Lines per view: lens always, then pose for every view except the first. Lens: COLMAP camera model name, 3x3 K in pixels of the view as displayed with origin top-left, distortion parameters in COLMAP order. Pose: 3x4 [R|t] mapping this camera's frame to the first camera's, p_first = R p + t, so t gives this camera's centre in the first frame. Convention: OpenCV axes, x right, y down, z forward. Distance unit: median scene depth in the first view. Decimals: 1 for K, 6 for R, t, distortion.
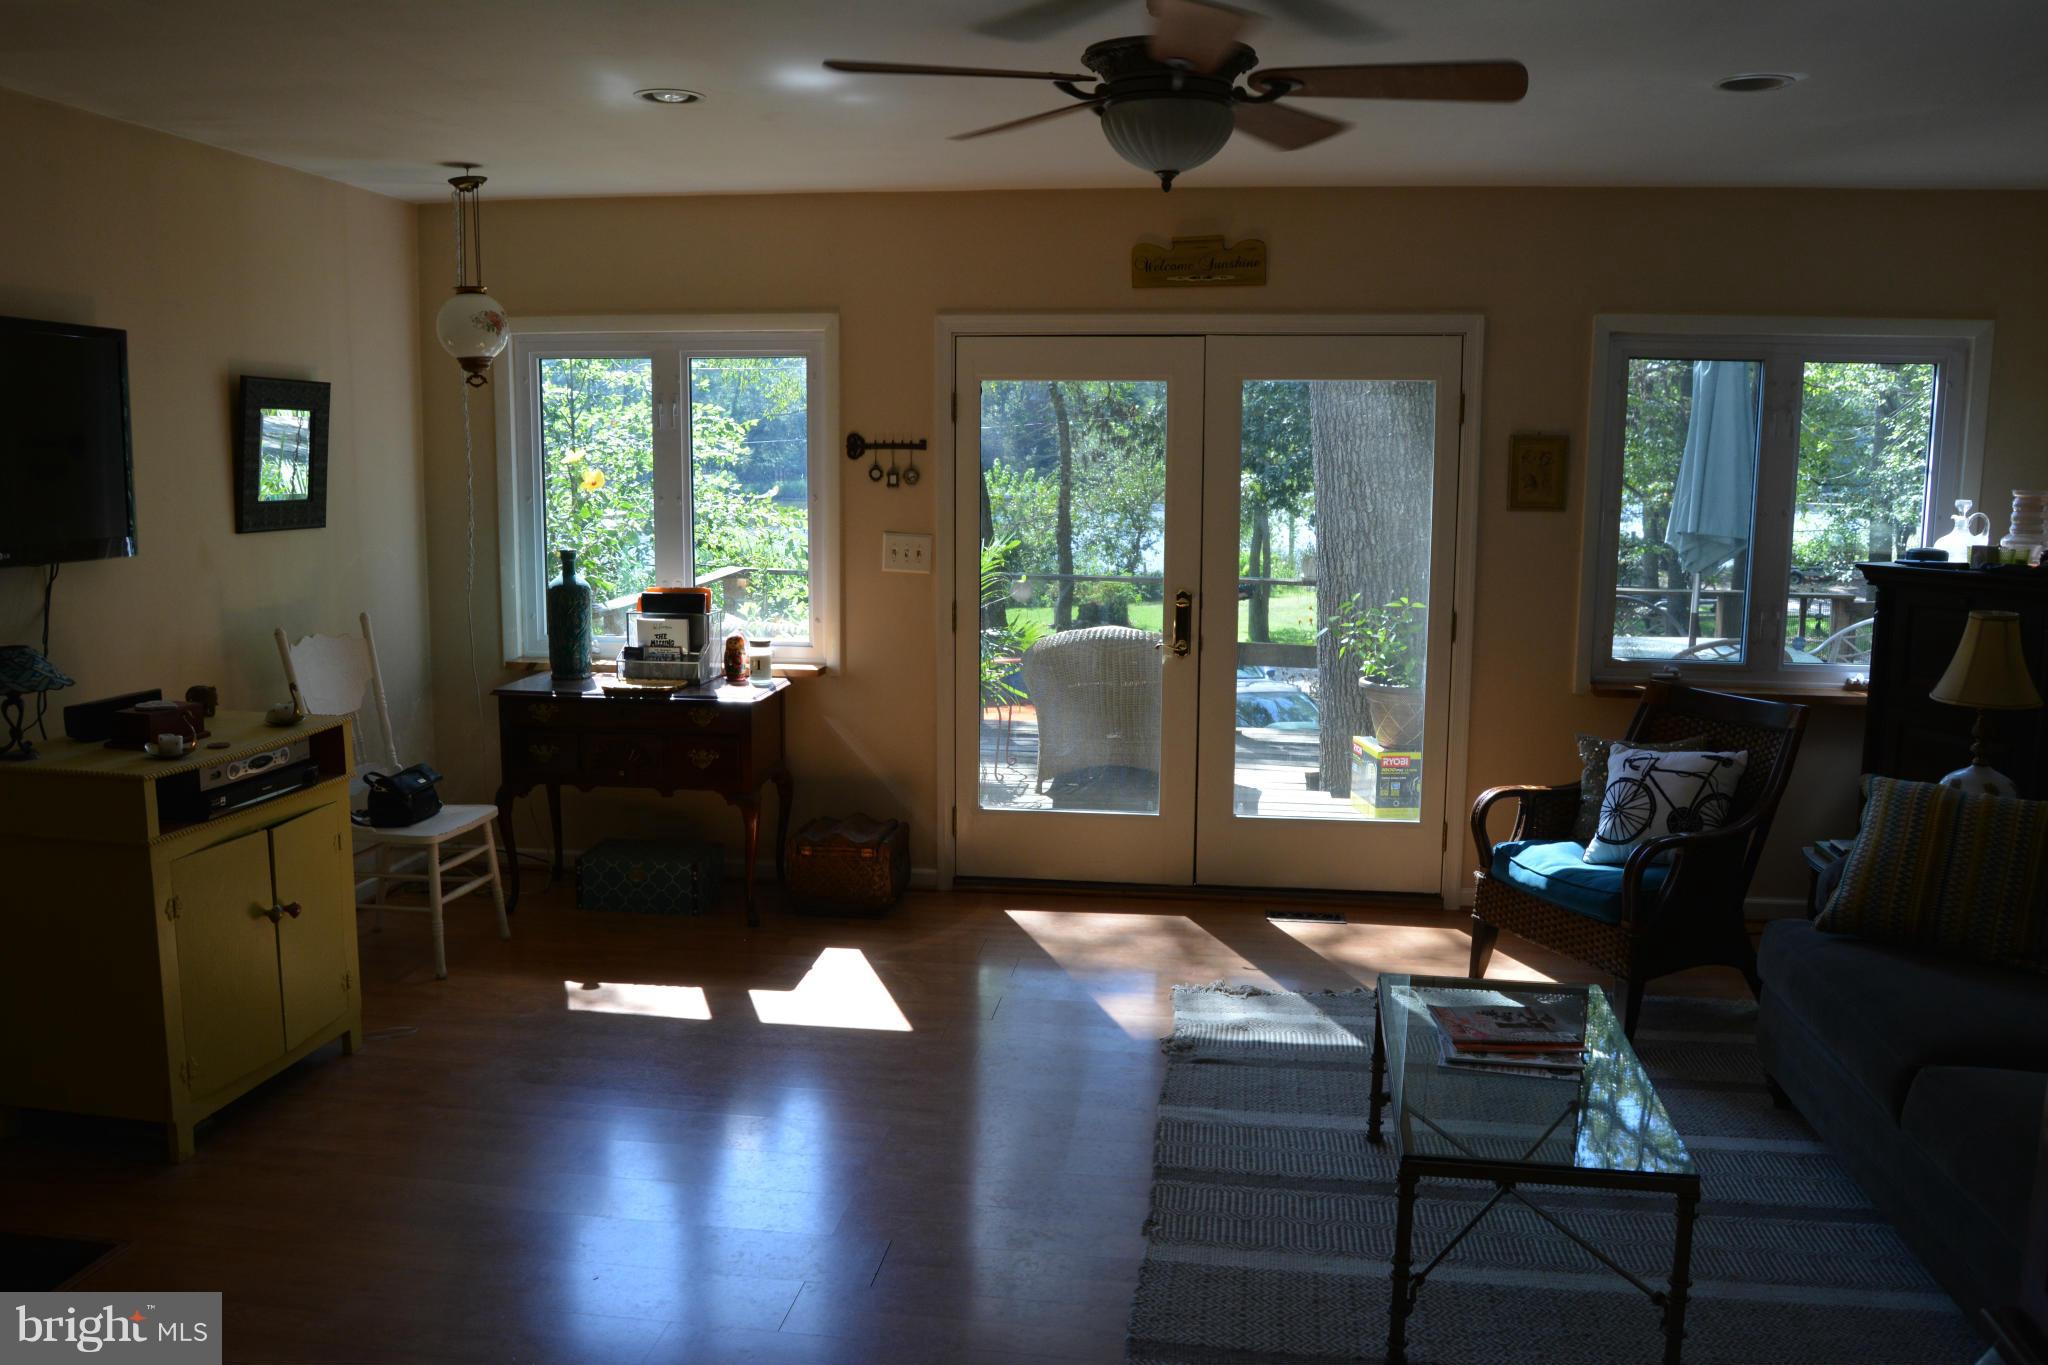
lens RADIAL K [[1603.9, 0, 1032.2], [0, 1603.9, 684.0], [0, 0, 1]] dist [-0.096406, 0.040834]
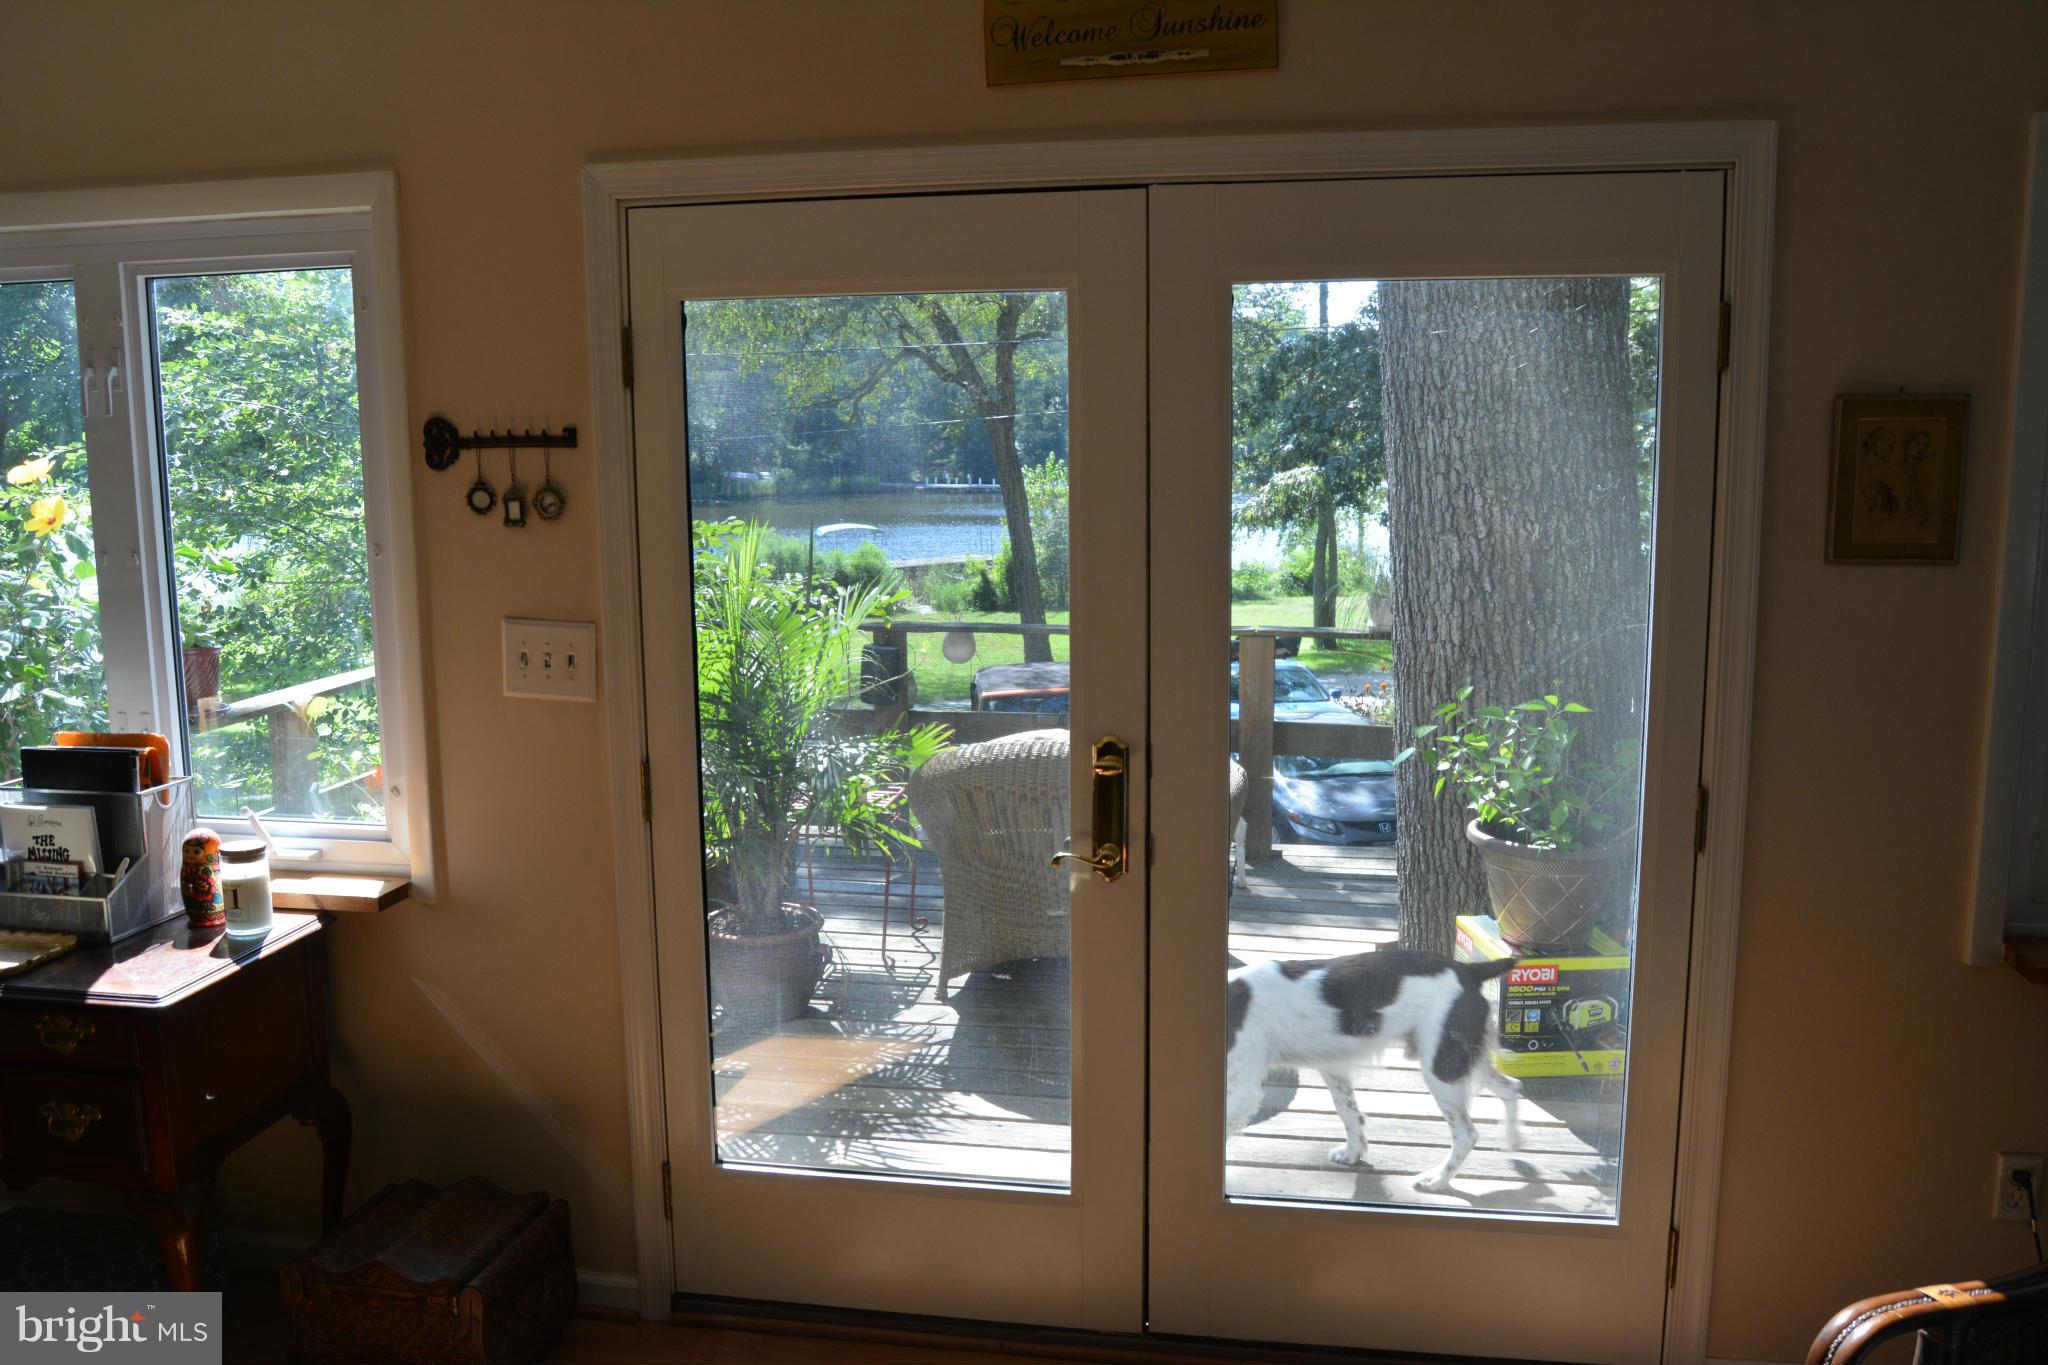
lens RADIAL K [[1603.9, 0, 1032.2], [0, 1603.9, 684.0], [0, 0, 1]] dist [-0.096406, 0.040834]
pose [[0.998997, -0.008608, -0.043933, 0.091306], [0.008802, 0.999952, 0.004242, -0.075936], [0.043894, -0.004624, 0.999025, 0.526757]]
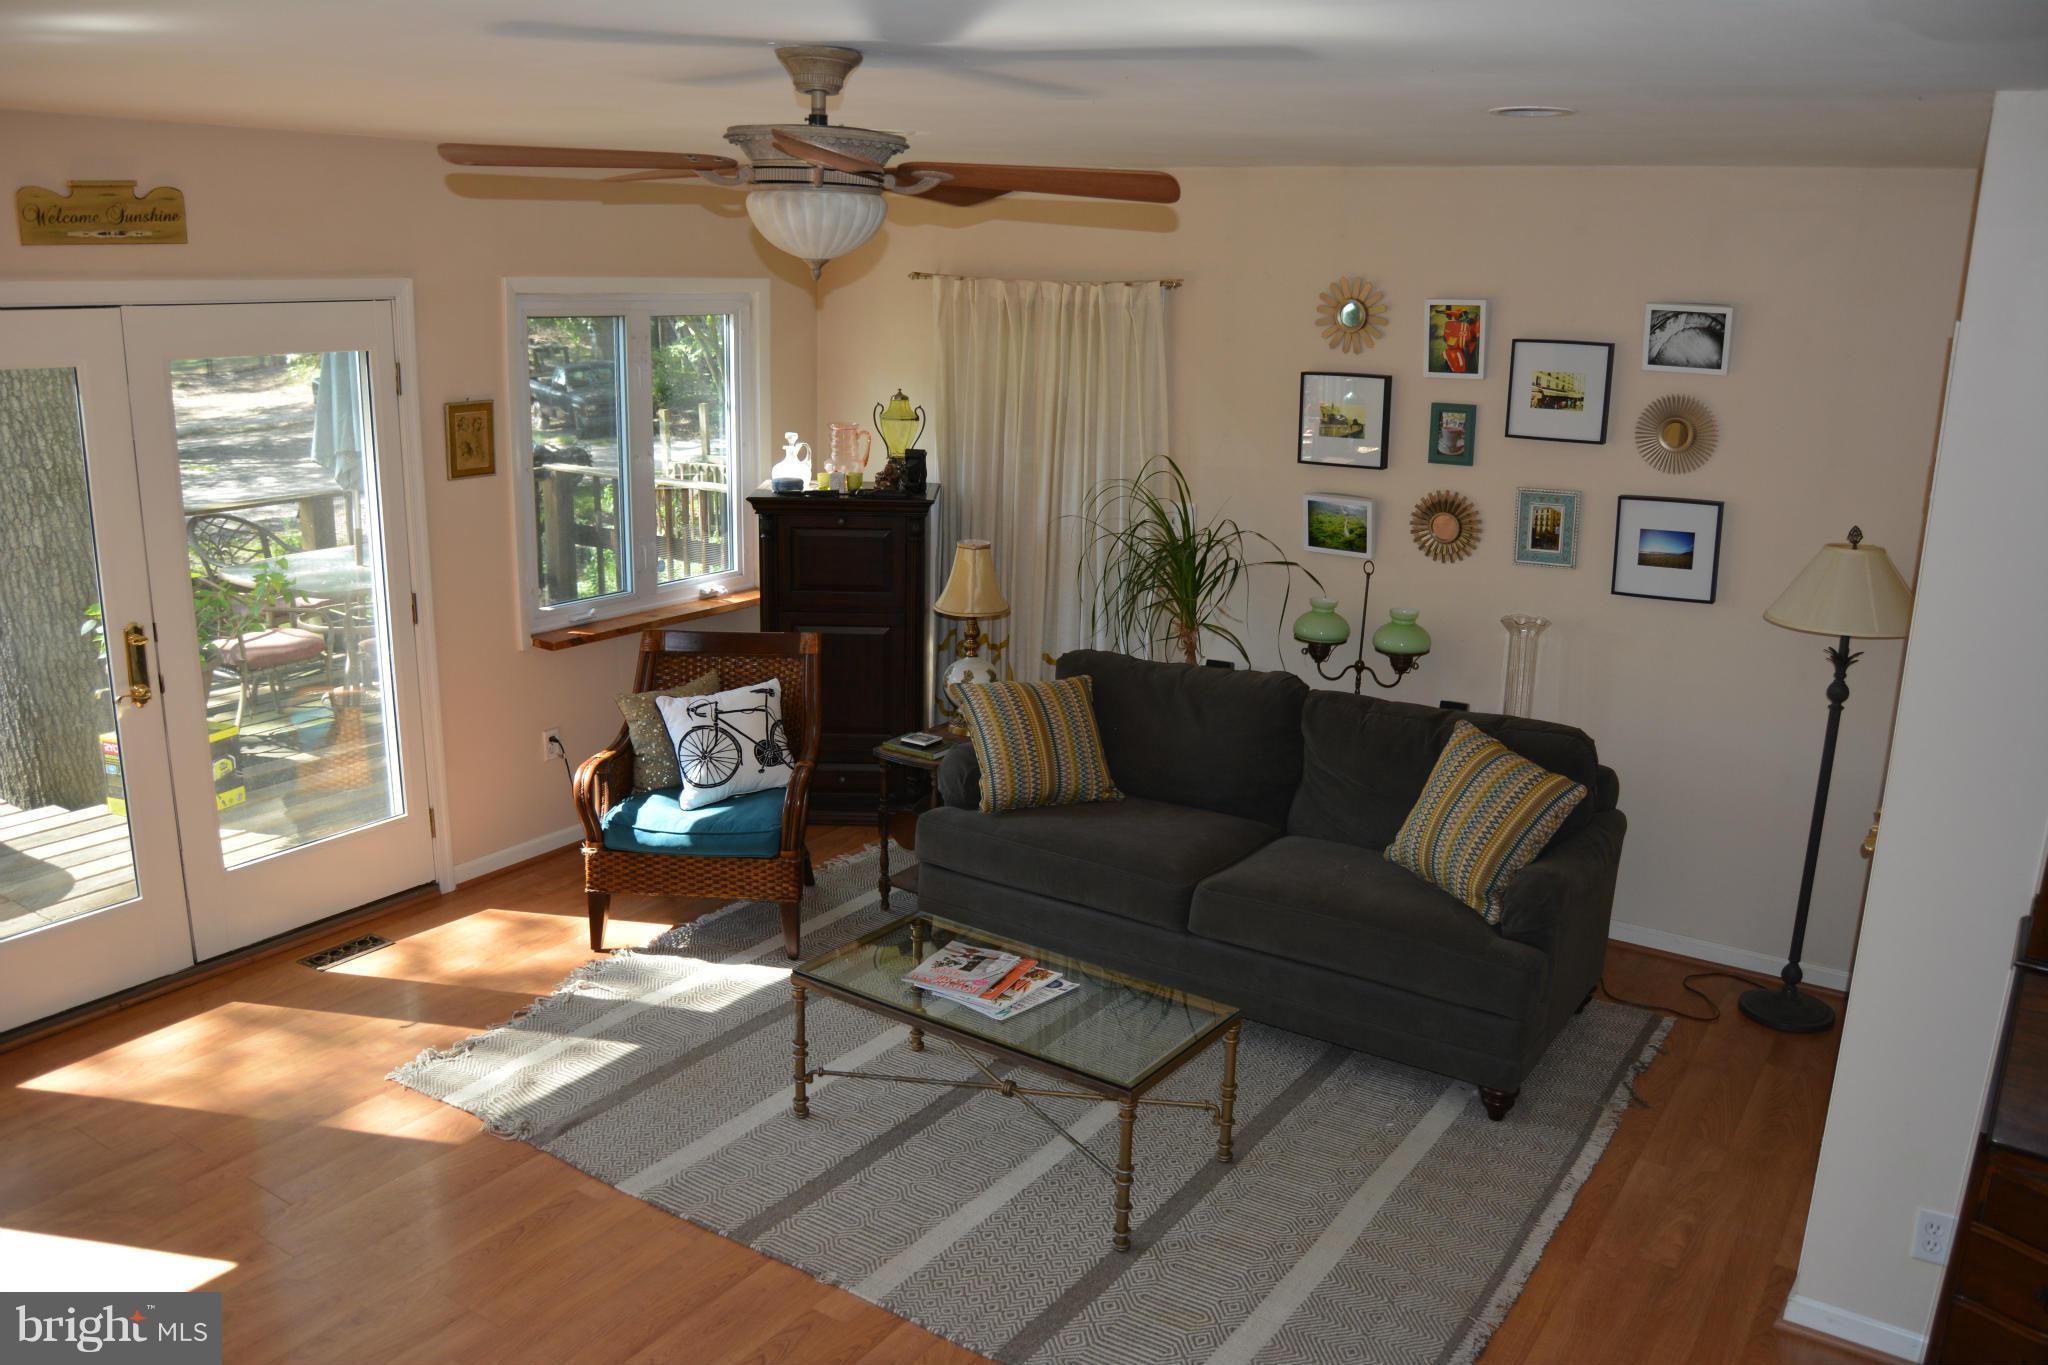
lens RADIAL K [[1603.9, 0, 1032.2], [0, 1603.9, 684.0], [0, 0, 1]] dist [-0.096406, 0.040834]
pose [[0.434833, -0.221655, 0.872805, -0.398142], [0.113406, 0.974996, 0.191108, -0.126821], [-0.893342, 0.015882, 0.449097, 0.240149]]
